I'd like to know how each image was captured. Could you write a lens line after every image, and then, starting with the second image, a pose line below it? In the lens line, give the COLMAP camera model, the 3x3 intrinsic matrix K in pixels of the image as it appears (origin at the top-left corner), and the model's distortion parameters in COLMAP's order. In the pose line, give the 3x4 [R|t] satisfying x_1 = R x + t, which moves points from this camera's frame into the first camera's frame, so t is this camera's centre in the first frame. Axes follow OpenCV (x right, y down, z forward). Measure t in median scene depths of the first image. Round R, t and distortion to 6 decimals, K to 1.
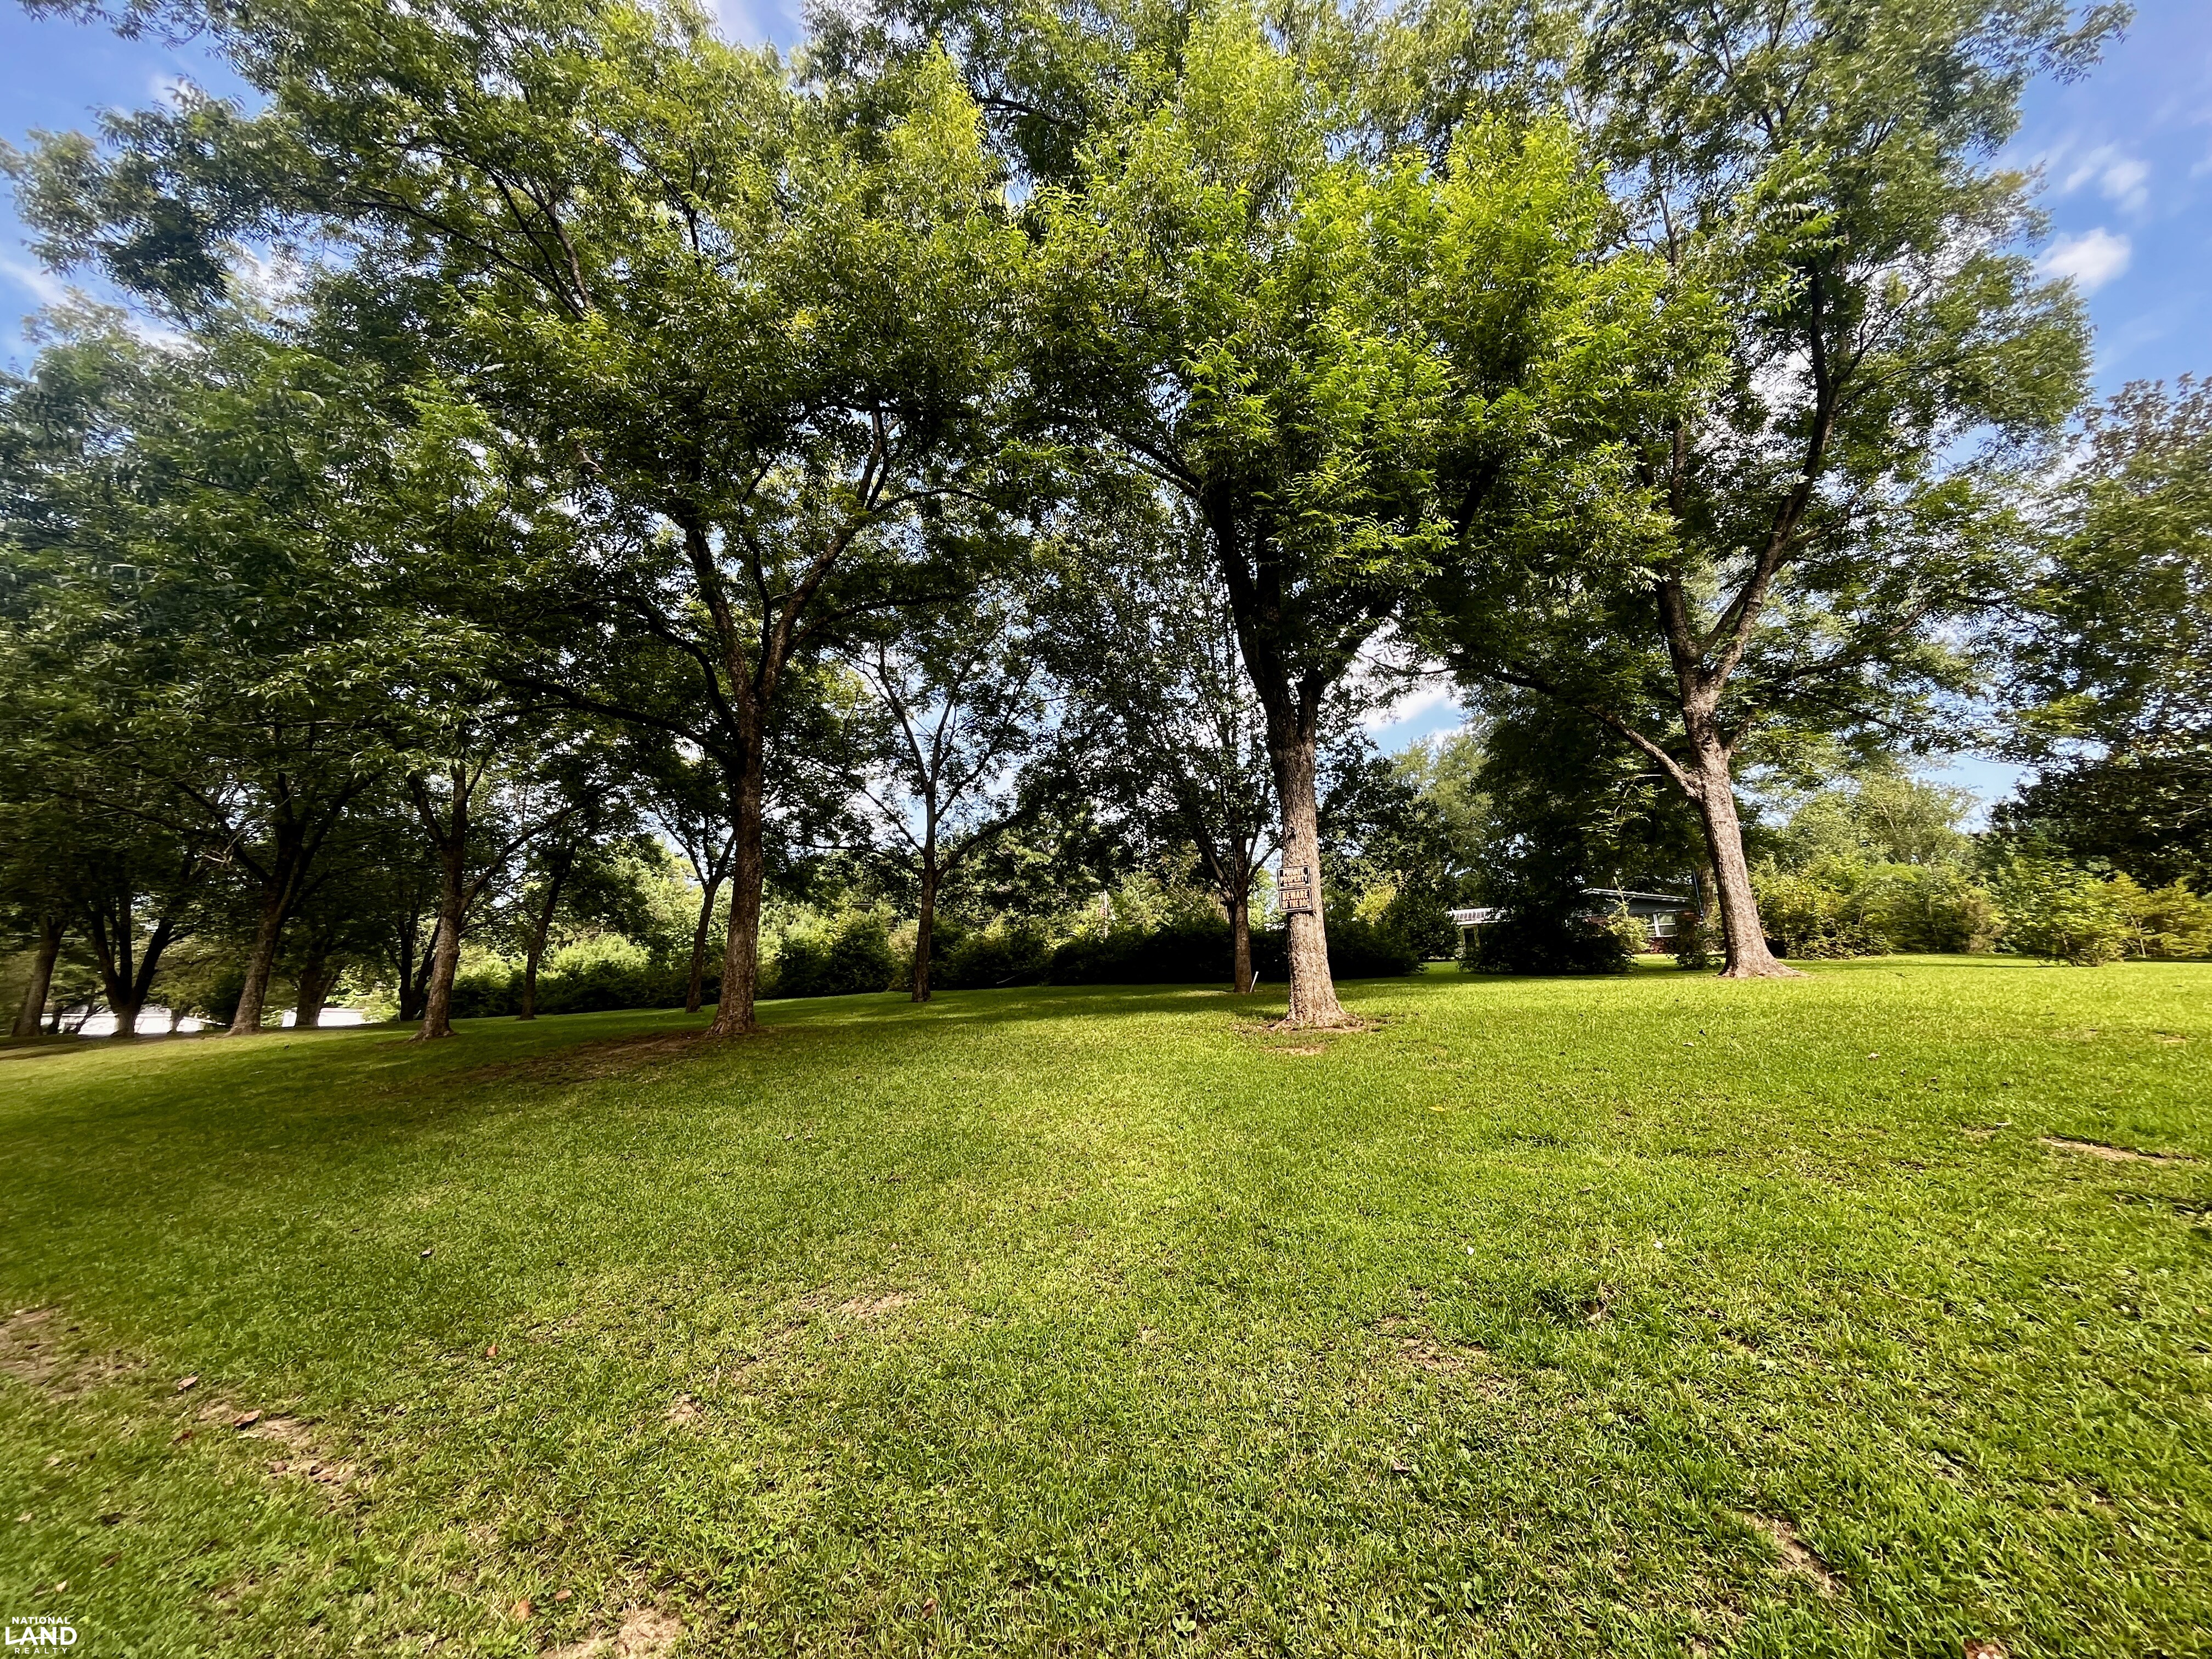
lens RADIAL K [[896.7, 0, 1106.0], [0, 896.7, 829.5], [0, 0, 1]] dist [-0.001534, -0.000849]
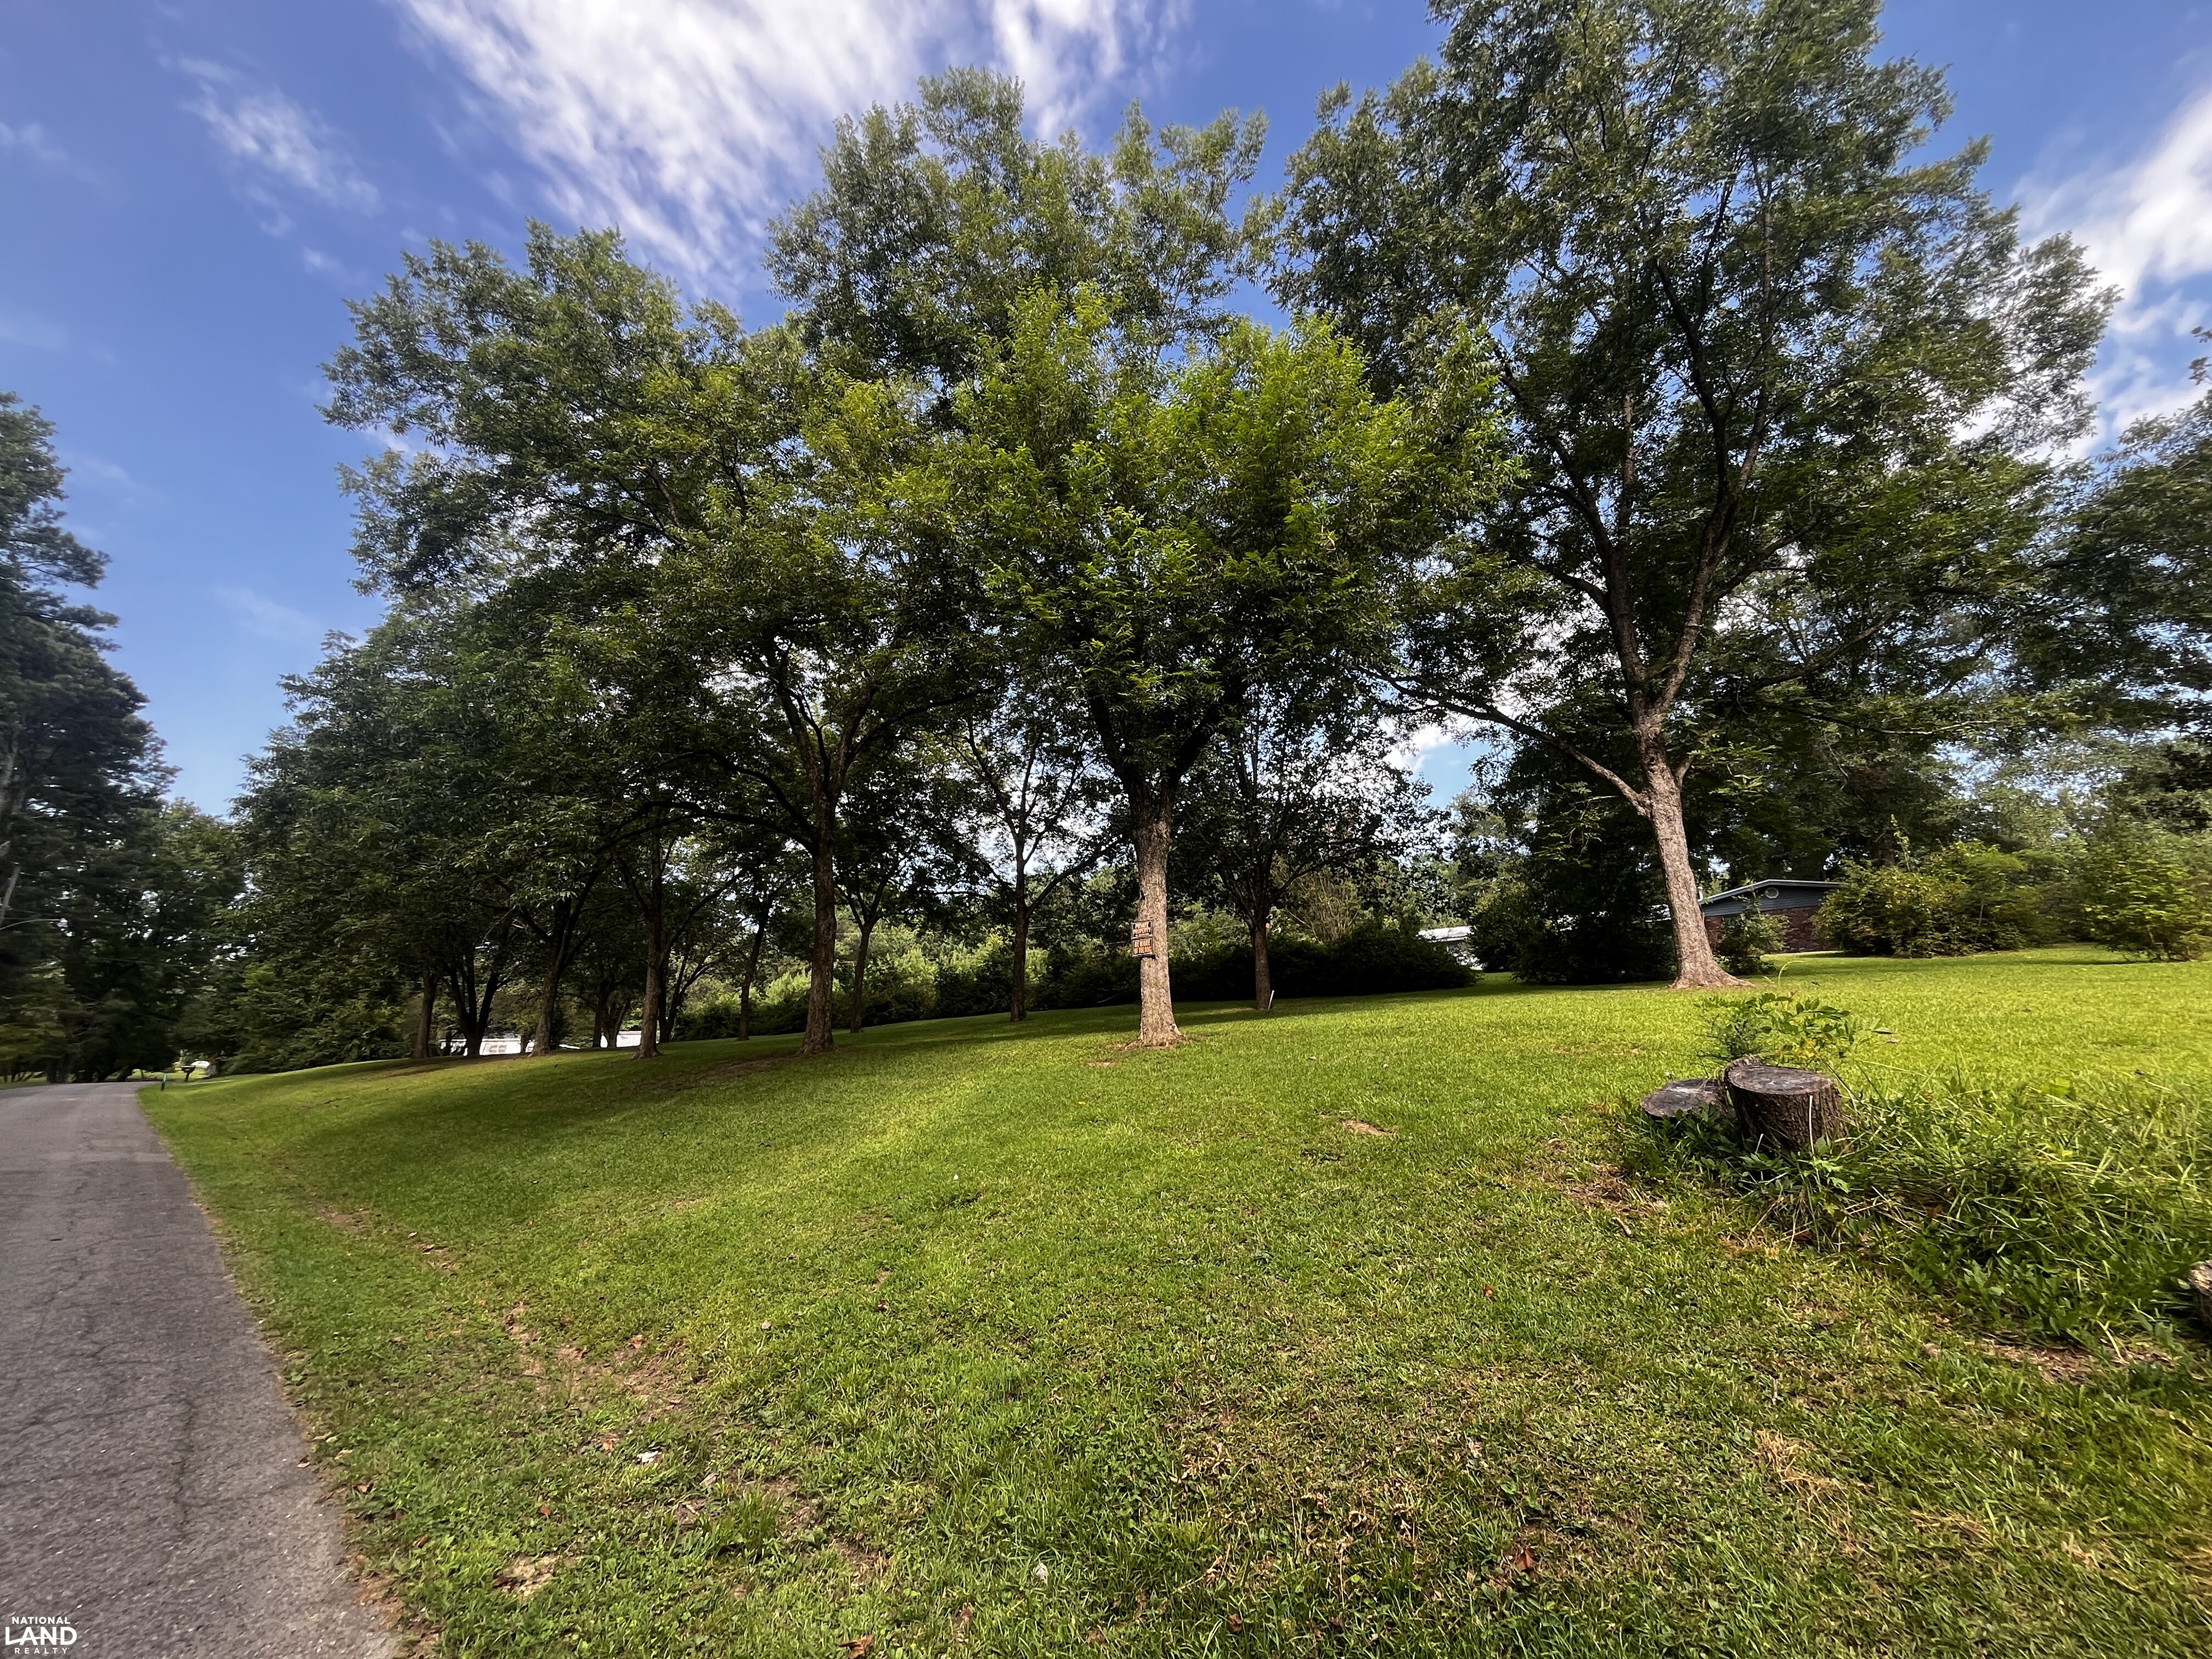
lens RADIAL K [[896.7, 0, 1106.0], [0, 896.7, 829.5], [0, 0, 1]] dist [-0.001534, -0.000849]
pose [[0.970580, -0.068834, -0.230732, 0.467916], [0.066495, 0.997626, -0.017907, -0.071786], [0.231417, 0.002038, 0.972853, -0.278891]]
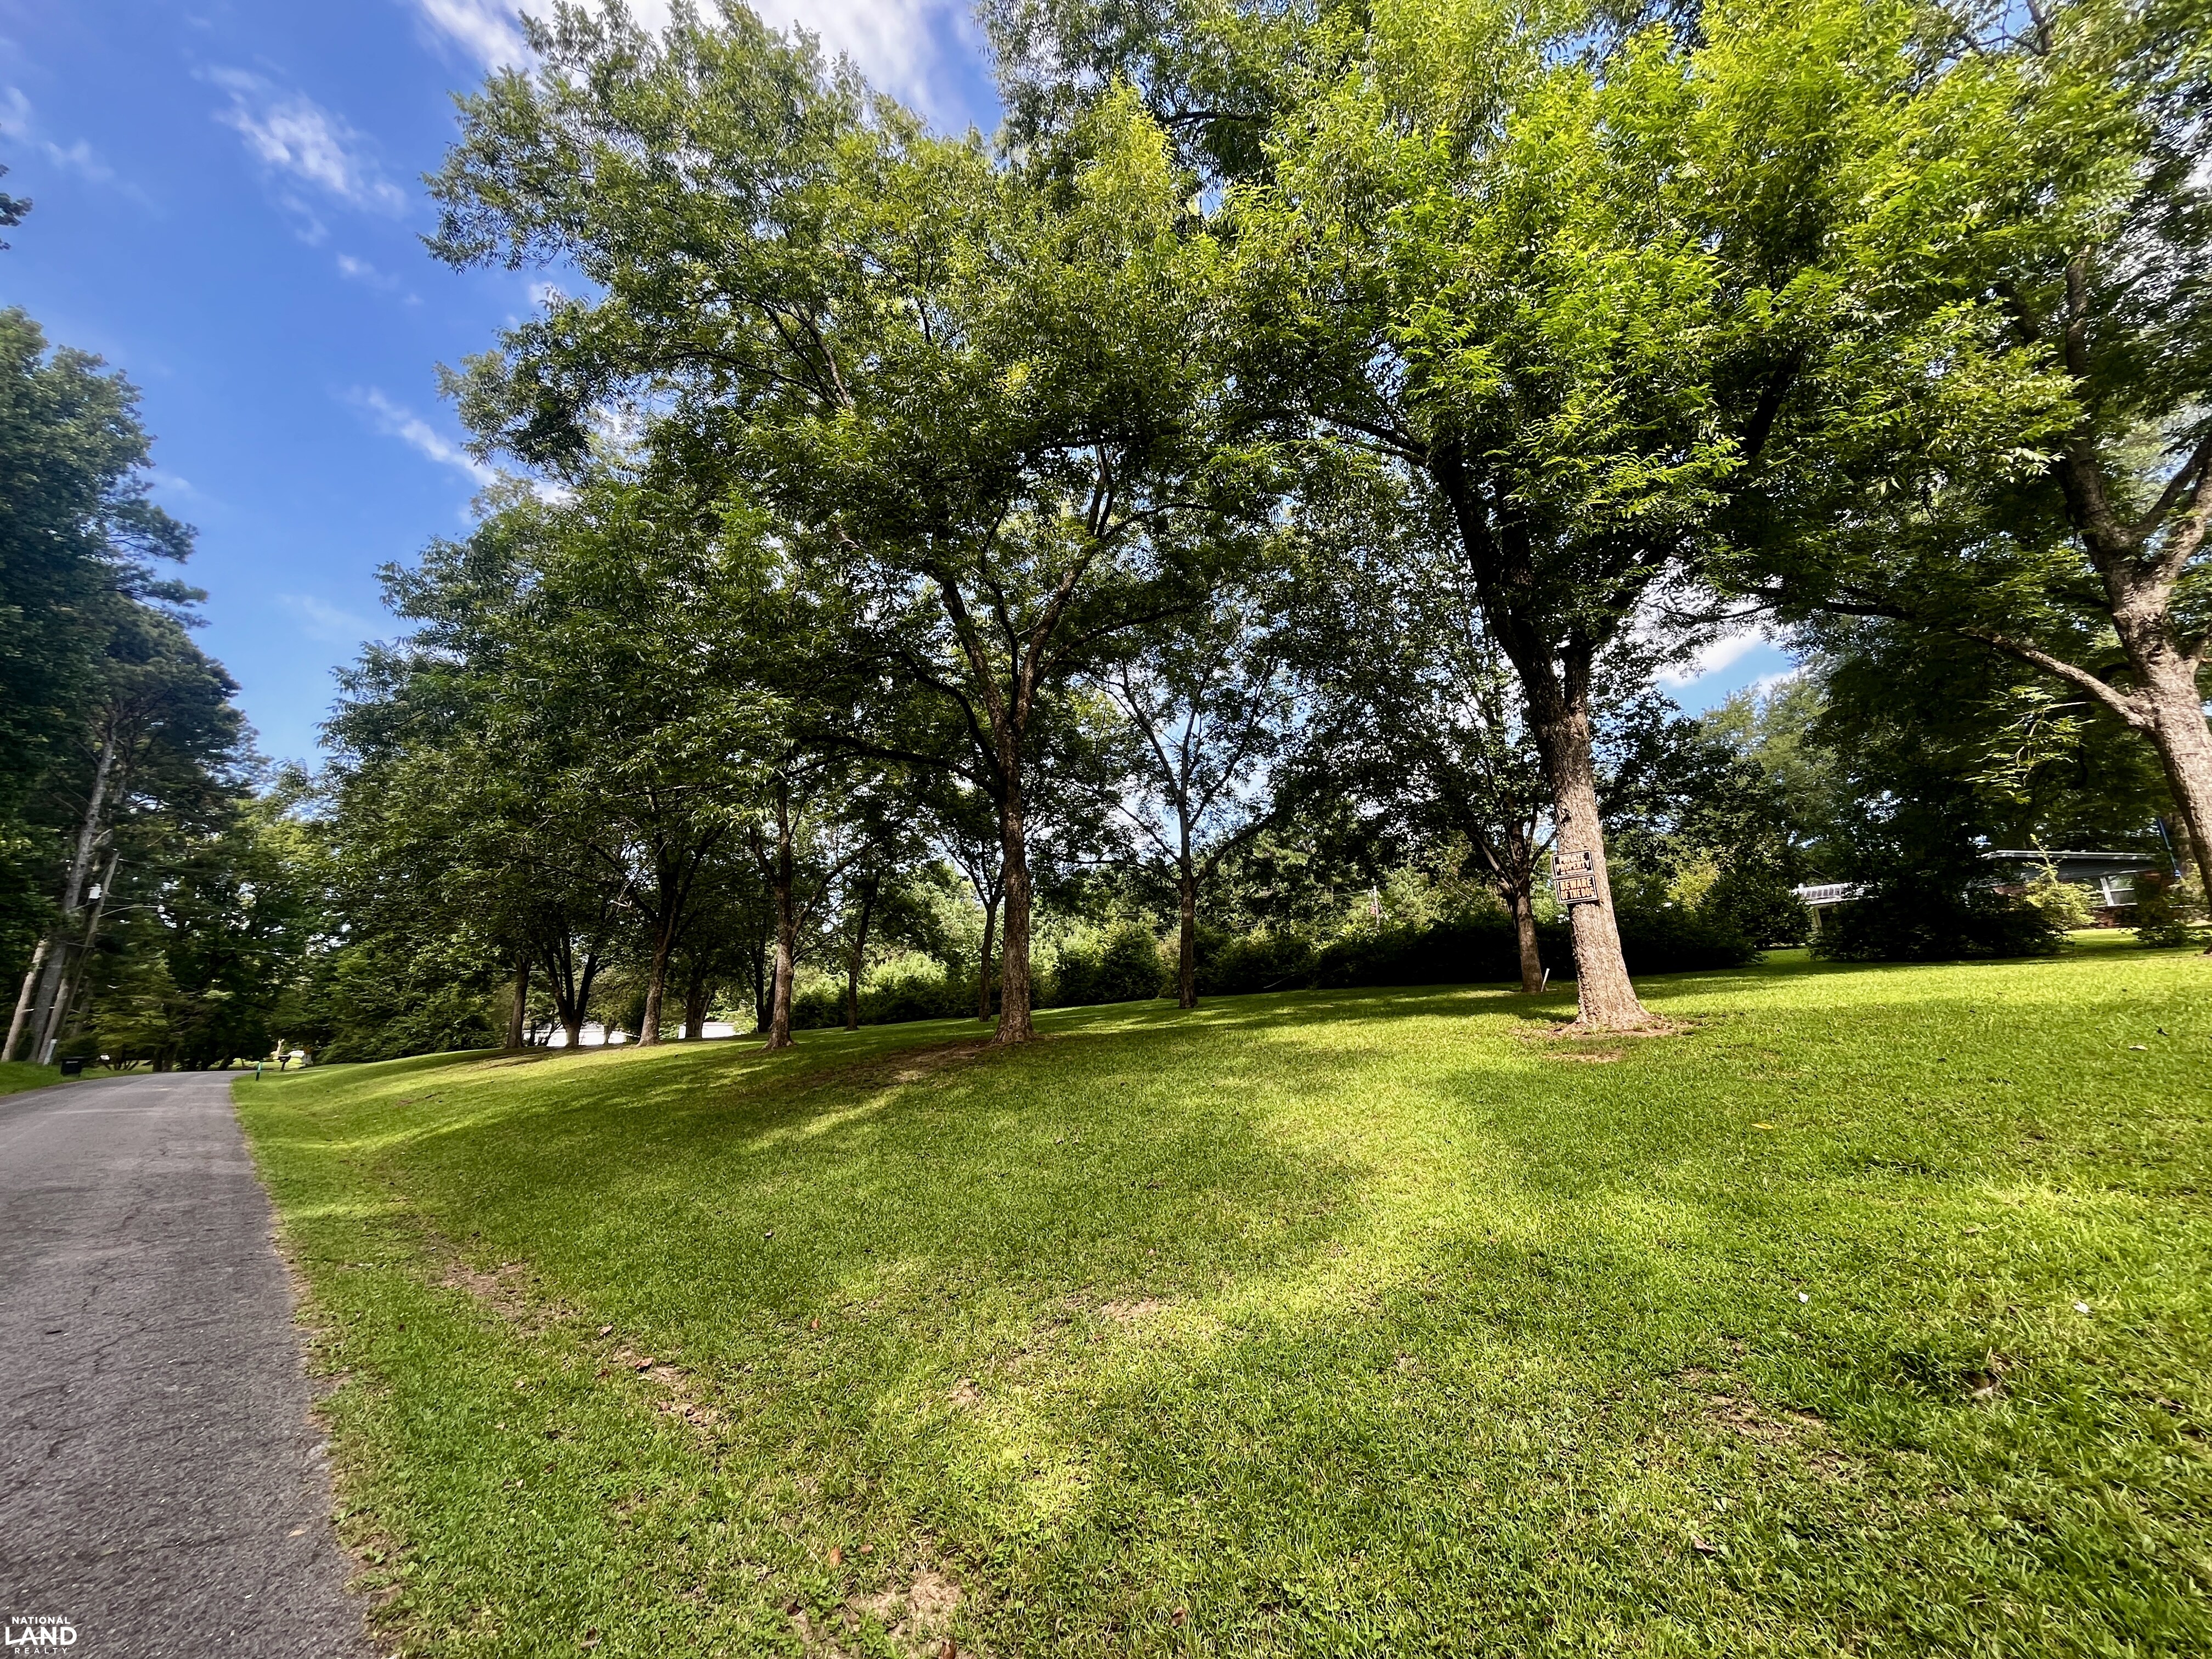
lens RADIAL K [[897.5, 0, 1106.0], [0, 897.5, 829.5], [0, 0, 1]] dist [-0.003466, 0.000487]
pose [[0.955659, -0.075806, -0.284550, 0.021012], [0.074497, 0.997102, -0.015437, -0.002303], [0.284896, -0.006445, 0.958537, 0.002925]]
